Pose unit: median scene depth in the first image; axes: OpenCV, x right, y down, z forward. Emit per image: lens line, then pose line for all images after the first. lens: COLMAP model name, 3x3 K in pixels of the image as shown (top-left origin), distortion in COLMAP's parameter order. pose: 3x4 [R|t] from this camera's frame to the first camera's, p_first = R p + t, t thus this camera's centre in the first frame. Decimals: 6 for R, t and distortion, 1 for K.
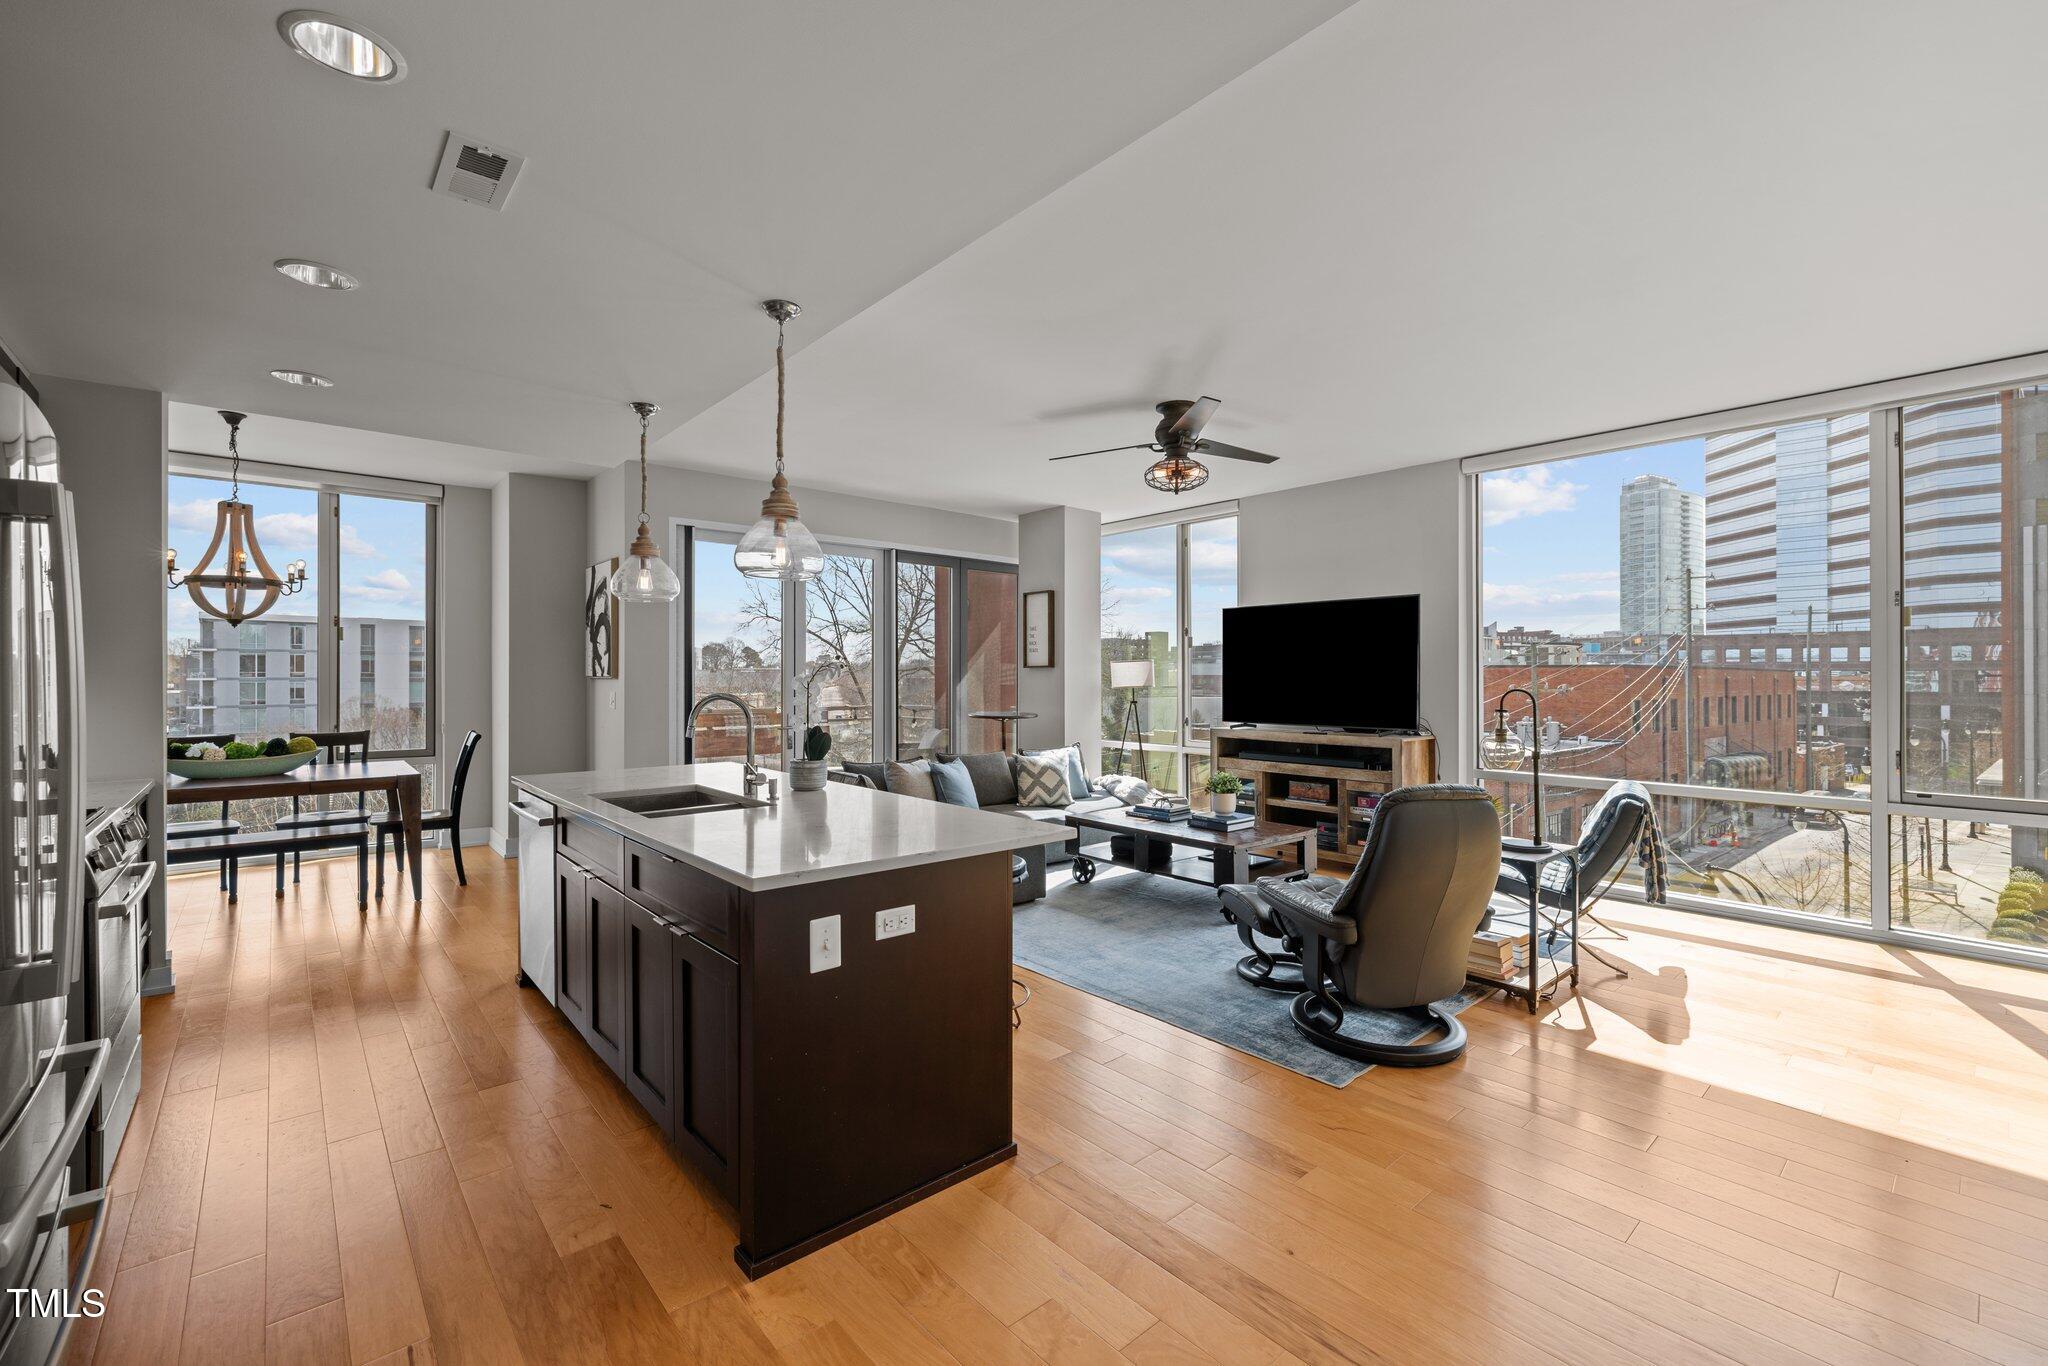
lens RADIAL K [[858.9, 0, 1021.4], [0, 858.9, 674.7], [0, 0, 1]] dist [0.002909, -0.000259]
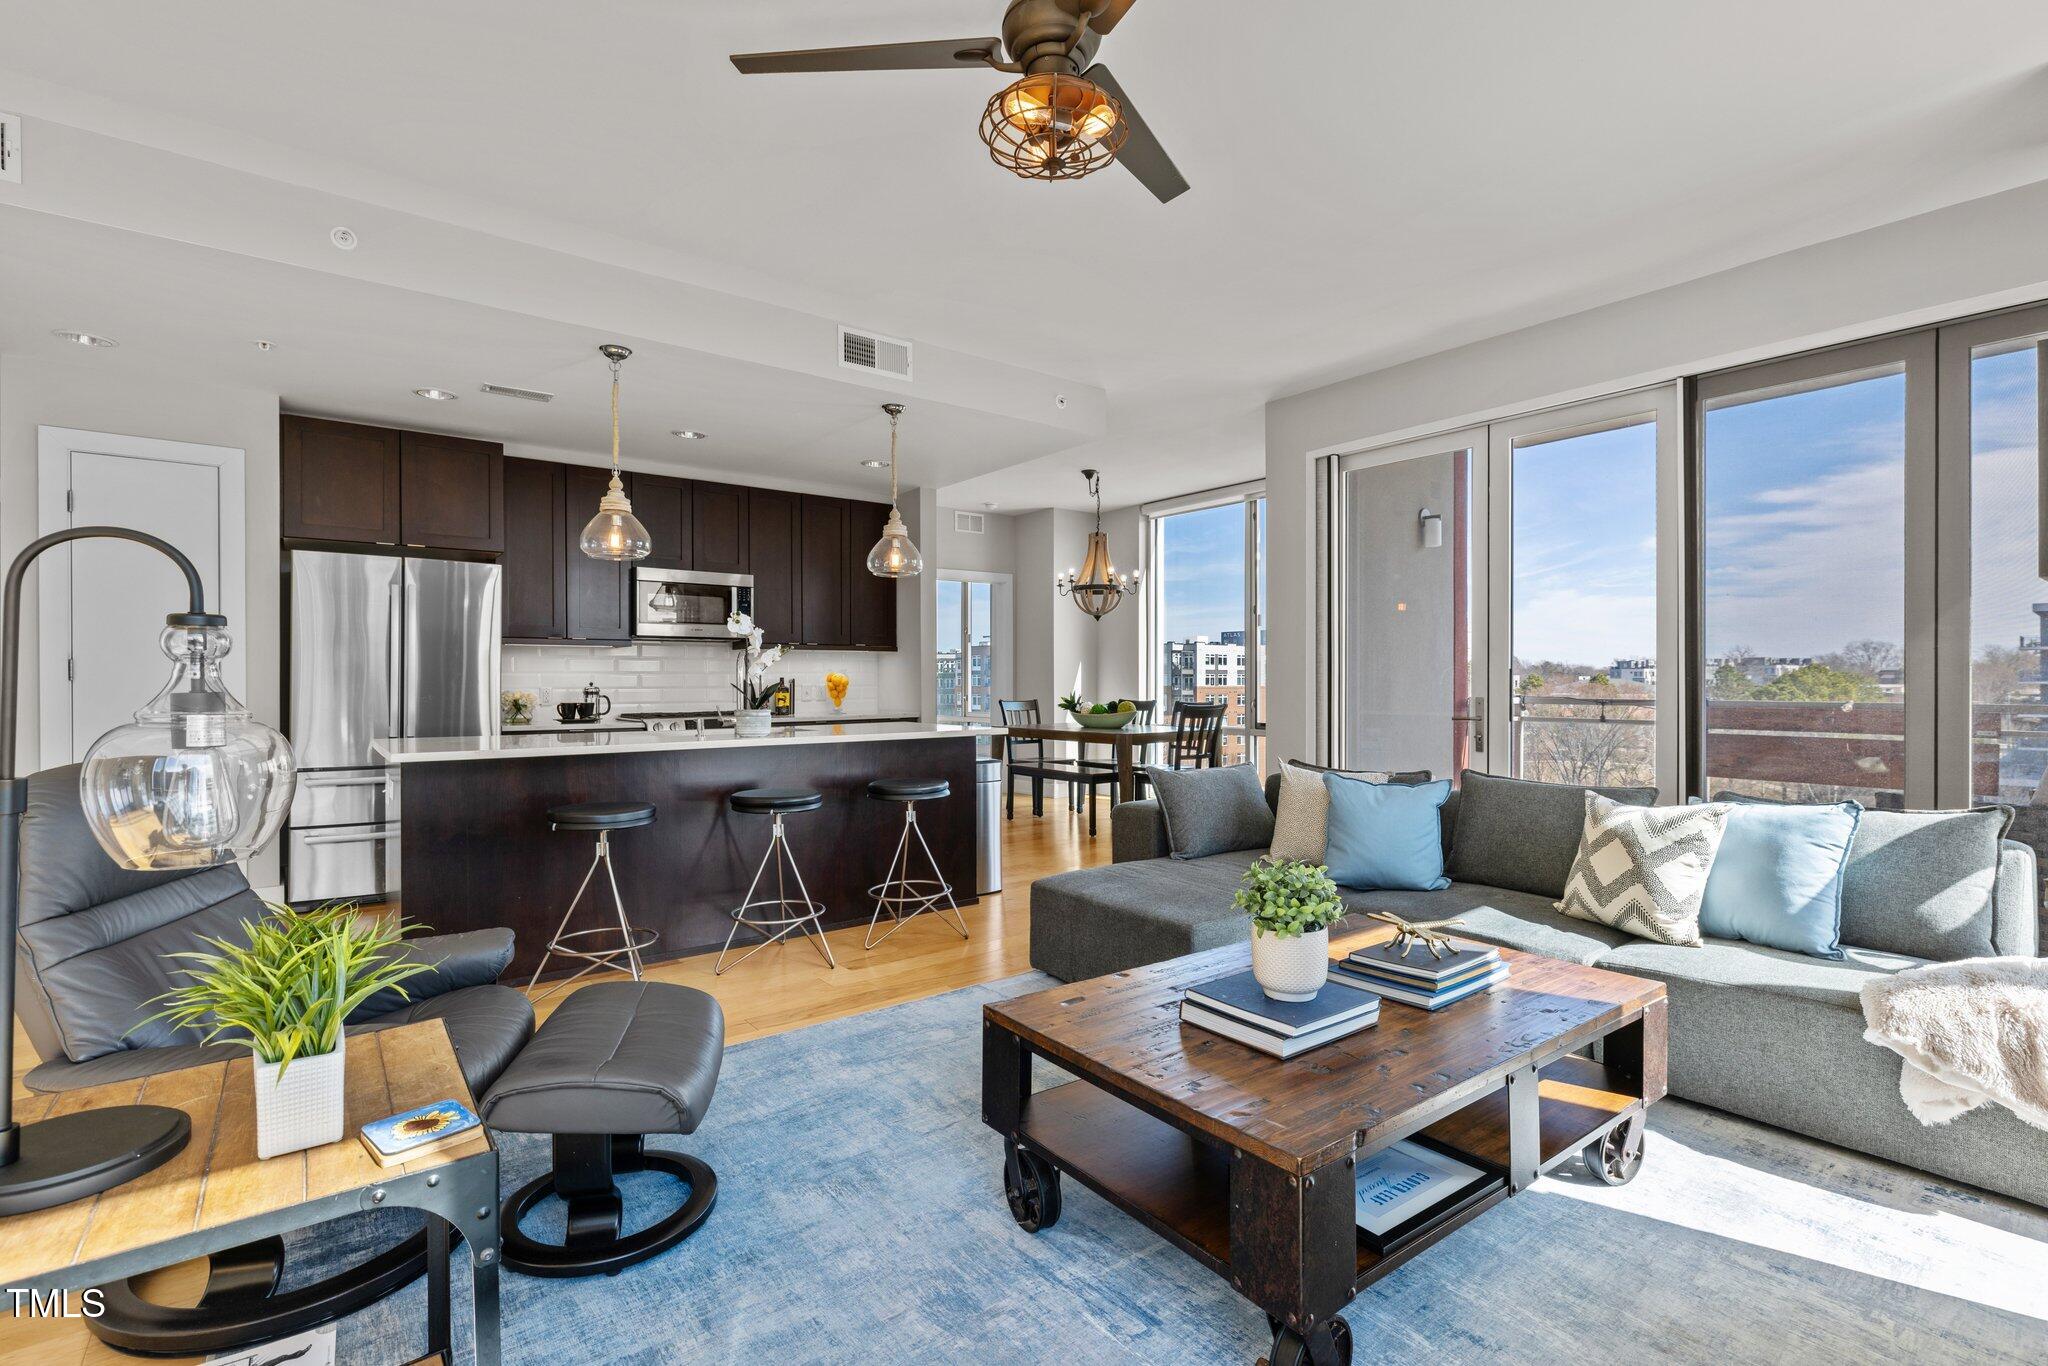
lens RADIAL K [[940.0, 0, 1023.2], [0, 940.0, 681.9], [0, 0, 1]] dist [0.001196, 0.000542]
pose [[-0.057278, -0.001663, -0.998357, 0.497488], [0.004046, 0.999990, -0.001898, 0.036702], [0.998350, -0.004148, -0.057271, 0.761243]]
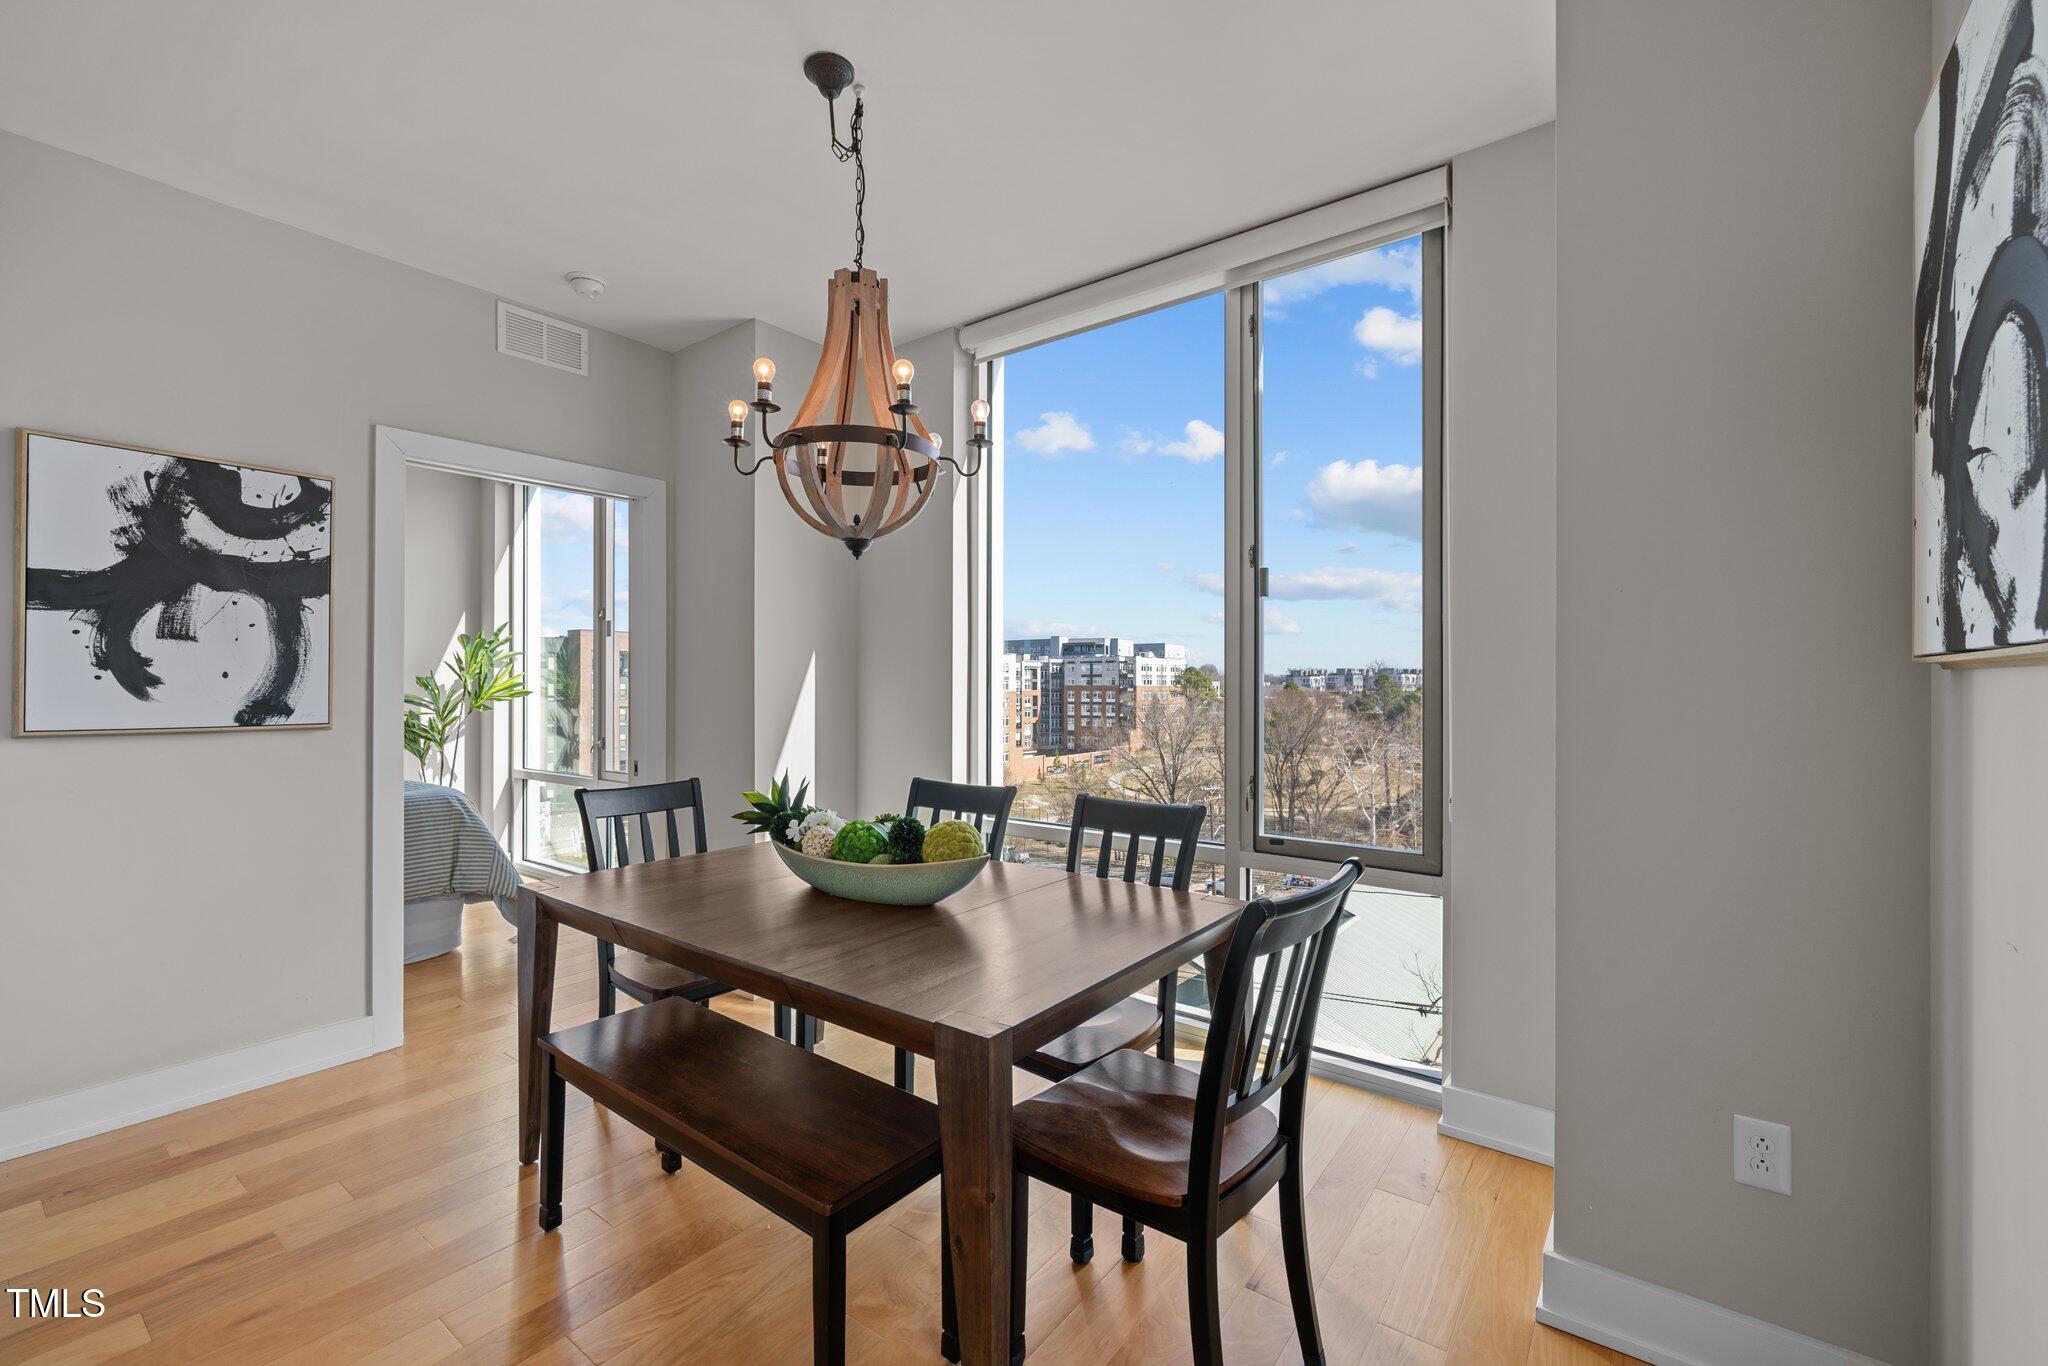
lens RADIAL K [[853.6, 0, 1020.6], [0, 853.6, 685.9], [0, 0, 1]] dist [0.001968, -0.000123]
pose [[0.206552, -0.001500, -0.978434, -0.366193], [0.002364, 0.999997, -0.001034, 0.008929], [0.978433, -0.002099, 0.206555, 0.781403]]
